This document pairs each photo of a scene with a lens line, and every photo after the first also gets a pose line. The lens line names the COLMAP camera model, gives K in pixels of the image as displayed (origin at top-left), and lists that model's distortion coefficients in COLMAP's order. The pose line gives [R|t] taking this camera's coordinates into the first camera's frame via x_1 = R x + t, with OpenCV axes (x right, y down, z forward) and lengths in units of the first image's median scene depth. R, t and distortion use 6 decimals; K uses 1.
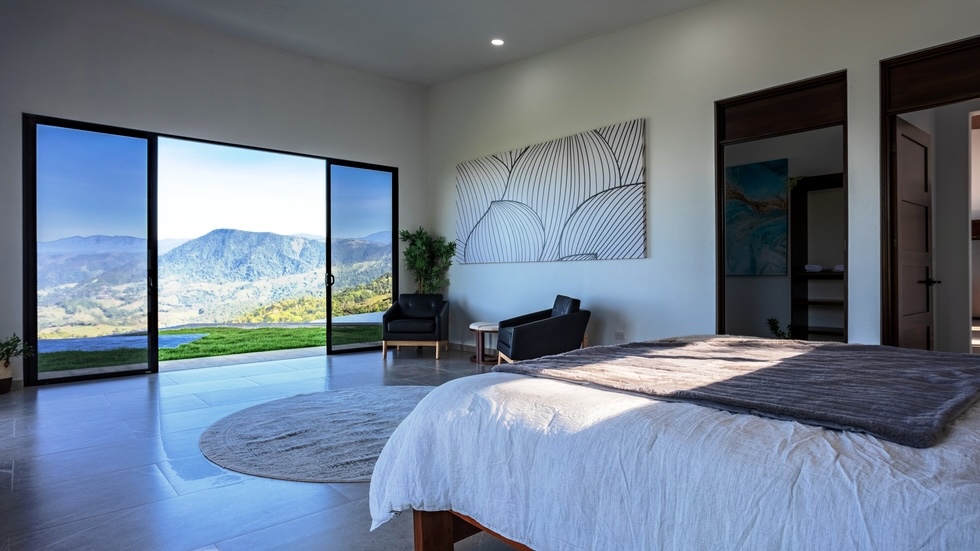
lens RADIAL K [[553.4, 0, 490.0], [0, 553.4, 275.5], [0, 0, 1]] dist [0.005436, 0.001817]
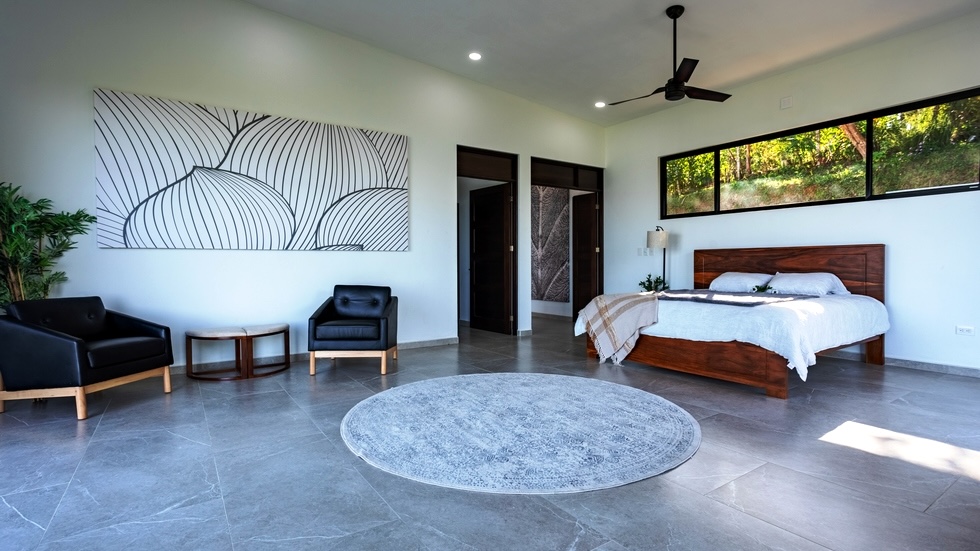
lens RADIAL K [[472.4, 0, 488.1], [0, 472.4, 275.7], [0, 0, 1]] dist [-0.052766, 0.031831]
pose [[0.131225, -0.018279, 0.991184, -0.670470], [0.004753, 0.999830, 0.017809, 0.005082], [-0.991341, 0.002374, 0.131290, 0.624932]]
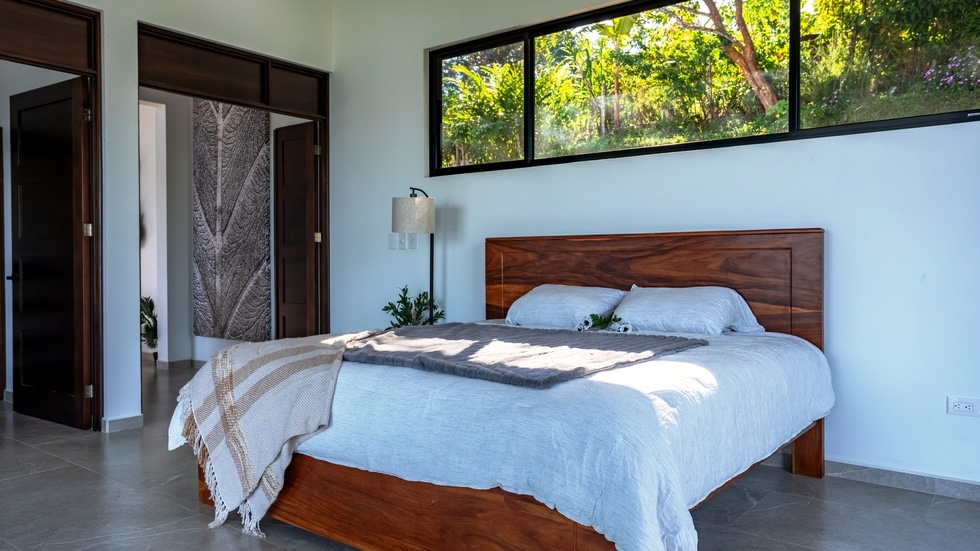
lens RADIAL K [[714.4, 0, 490.0], [0, 714.4, 275.5], [0, 0, 1]] dist [-0.054095, 0.086213]
pose [[-0.184512, -0.009541, 0.982784, -0.335219], [0.002179, 0.999946, 0.010116, 0.000824], [-0.982828, 0.004008, -0.184481, 0.443137]]
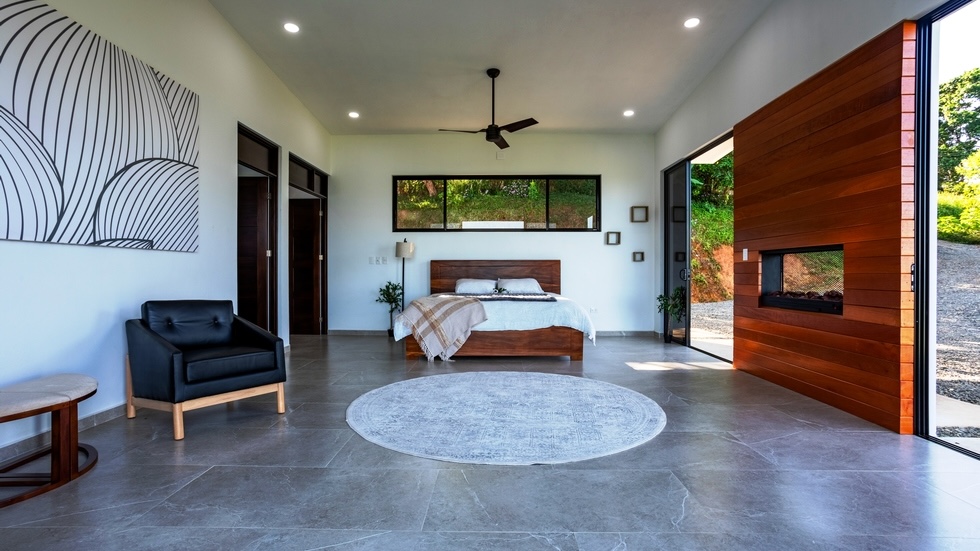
lens RADIAL K [[472.4, 0, 488.1], [0, 472.4, 275.7], [0, 0, 1]] dist [-0.052766, 0.031831]
pose [[-0.736606, 0.001906, 0.676320, -0.523976], [0.005293, 0.999982, 0.002947, 0.006100], [-0.676302, 0.005750, -0.736602, 1.125209]]
